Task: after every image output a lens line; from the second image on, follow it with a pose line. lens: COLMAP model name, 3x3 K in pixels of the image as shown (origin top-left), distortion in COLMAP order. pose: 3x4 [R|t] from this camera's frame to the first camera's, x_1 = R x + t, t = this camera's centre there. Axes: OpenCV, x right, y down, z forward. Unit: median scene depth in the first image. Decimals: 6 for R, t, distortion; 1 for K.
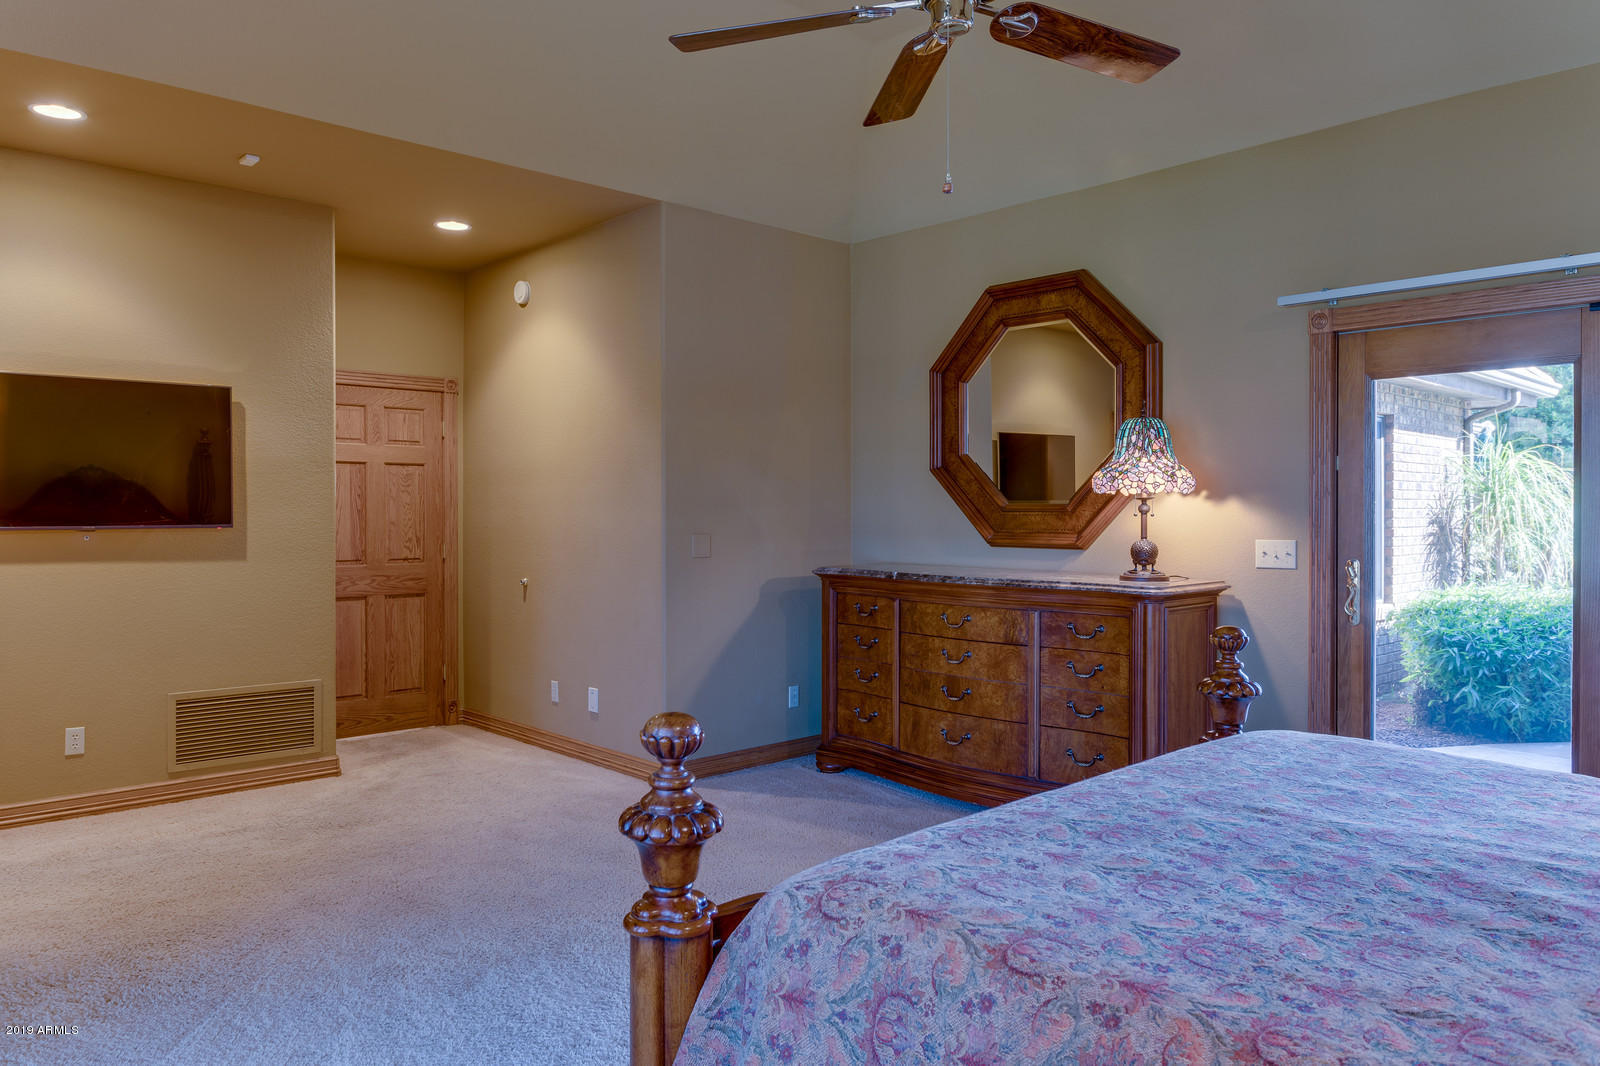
lens RADIAL K [[1080.1, 0, 800.0], [0, 1080.1, 533.0], [0, 0, 1]] dist [-0.000580, -0.000486]
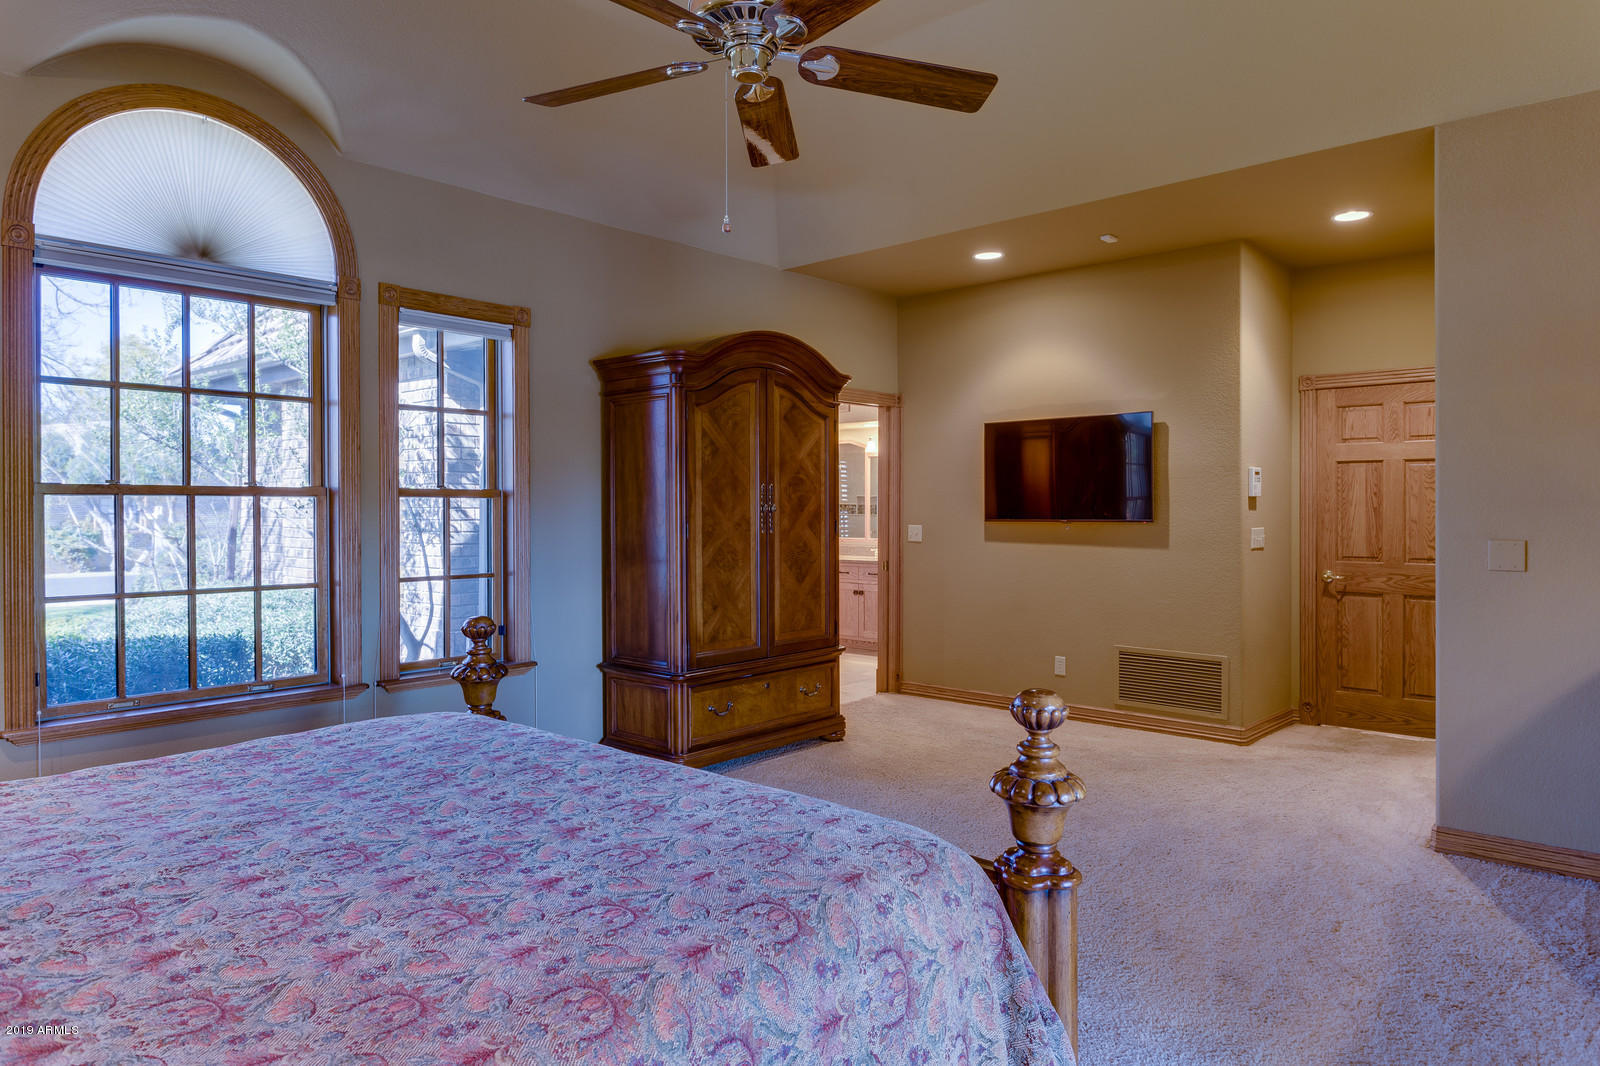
lens RADIAL K [[997.5, 0, 802.9], [0, 997.5, 523.5], [0, 0, 1]] dist [0.004326, 0.001764]
pose [[0.070679, 0.008169, -0.997466, 0.565659], [-0.016242, 0.999843, 0.007038, -0.005296], [0.997367, 0.015703, 0.070801, 0.464685]]
